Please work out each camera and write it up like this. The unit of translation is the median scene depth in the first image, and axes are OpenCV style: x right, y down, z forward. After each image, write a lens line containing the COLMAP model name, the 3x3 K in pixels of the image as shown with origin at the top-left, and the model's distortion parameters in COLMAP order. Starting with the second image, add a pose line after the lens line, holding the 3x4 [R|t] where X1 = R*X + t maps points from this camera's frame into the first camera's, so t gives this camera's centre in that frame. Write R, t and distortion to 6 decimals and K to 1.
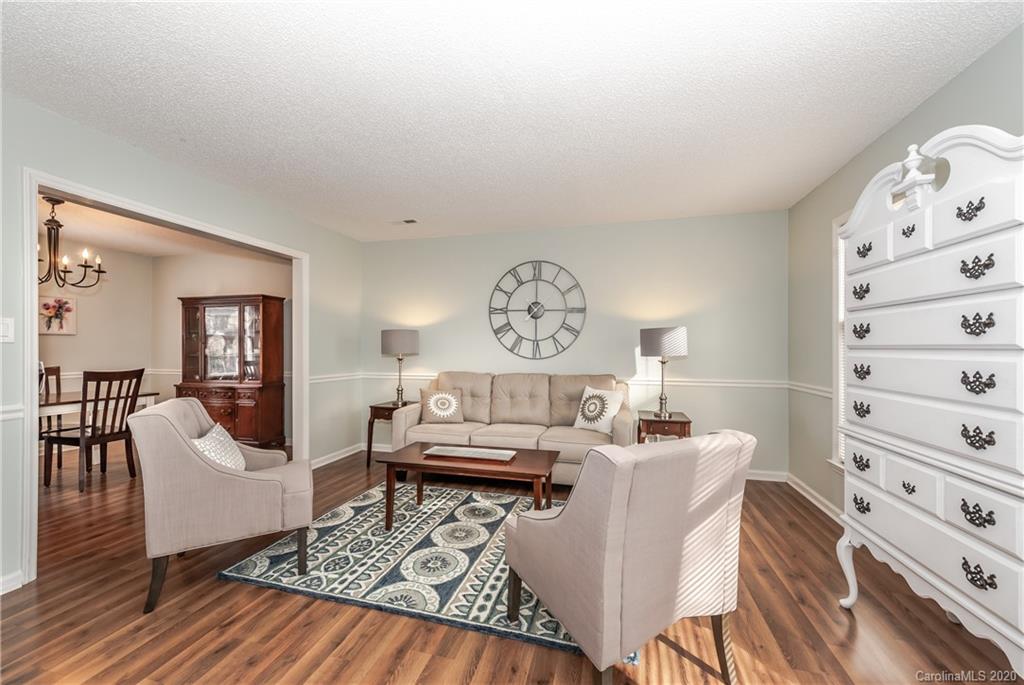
lens RADIAL K [[400.6, 0, 511.3], [0, 400.6, 344.4], [0, 0, 1]] dist [0.000564, -0.000136]
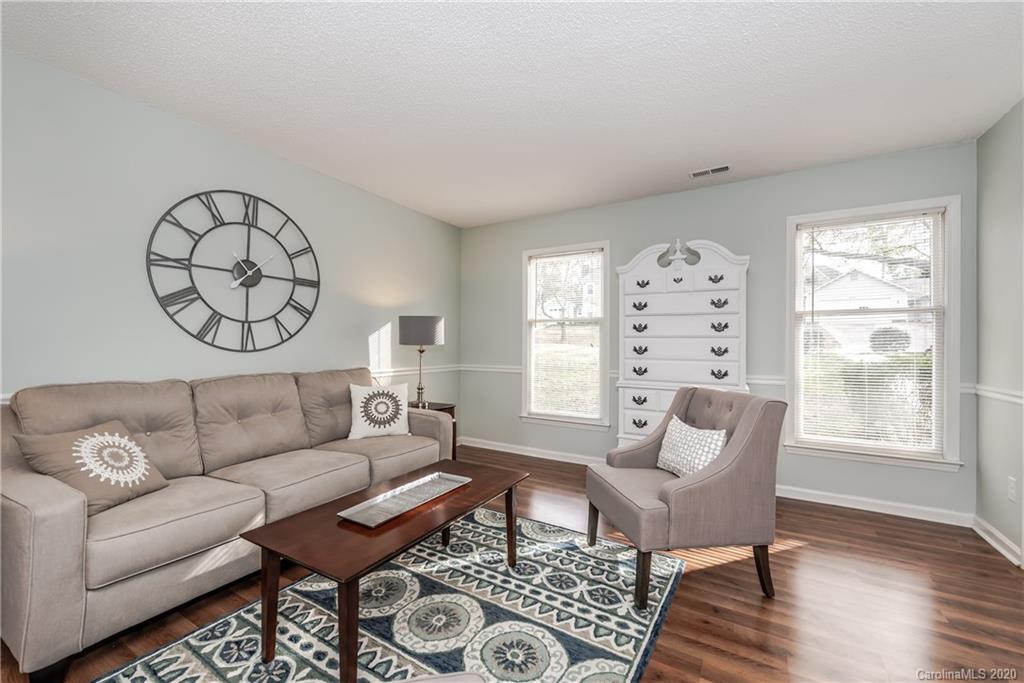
lens RADIAL K [[408.3, 0, 510.8], [0, 408.3, 343.3], [0, 0, 1]] dist [0.000664, -0.000074]
pose [[0.283397, -0.000492, 0.959003, -0.480687], [-0.014979, 0.999876, 0.004939, 0.016222], [-0.958886, -0.015765, 0.283354, 0.471924]]
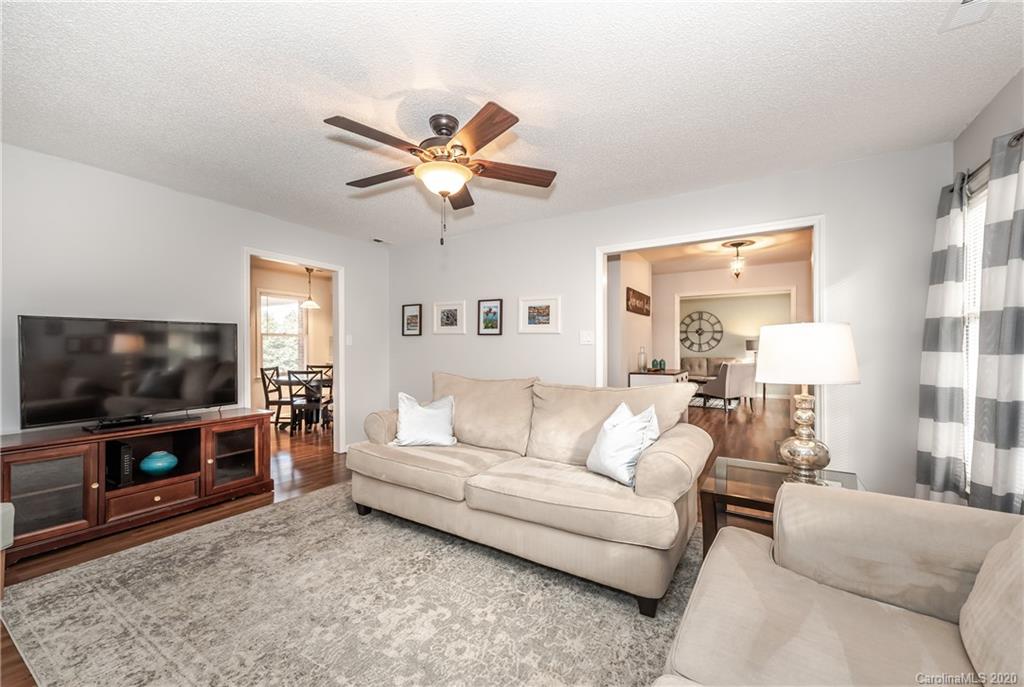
lens RADIAL K [[400.6, 0, 511.3], [0, 400.6, 345.4], [0, 0, 1]] dist [0.000564, -0.000136]
pose [[0.952942, -0.004292, -0.303122, -0.326050], [0.007997, 0.999908, 0.010982, -0.042993], [0.303047, -0.012889, 0.952889, -1.853759]]
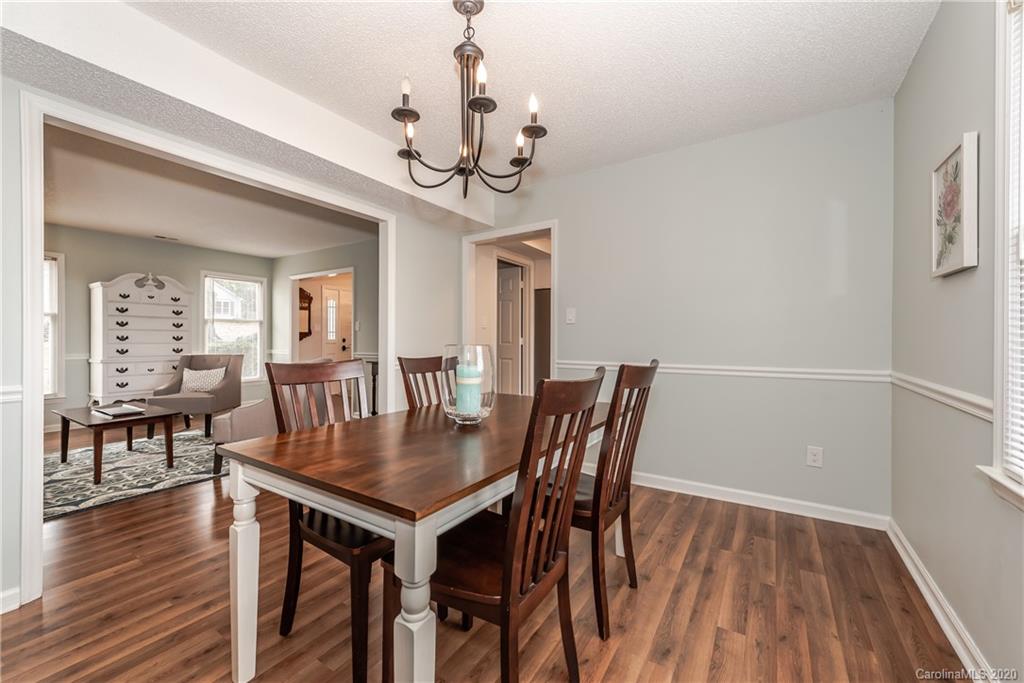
lens RADIAL K [[404.0, 0, 514.1], [0, 404.0, 334.6], [0, 0, 1]] dist [0.010263, -0.000196]
pose [[-0.949920, -0.007287, 0.312407, -1.210143], [-0.012096, 0.999836, -0.013458, 0.021126], [-0.312258, -0.016563, -0.949853, 1.306342]]
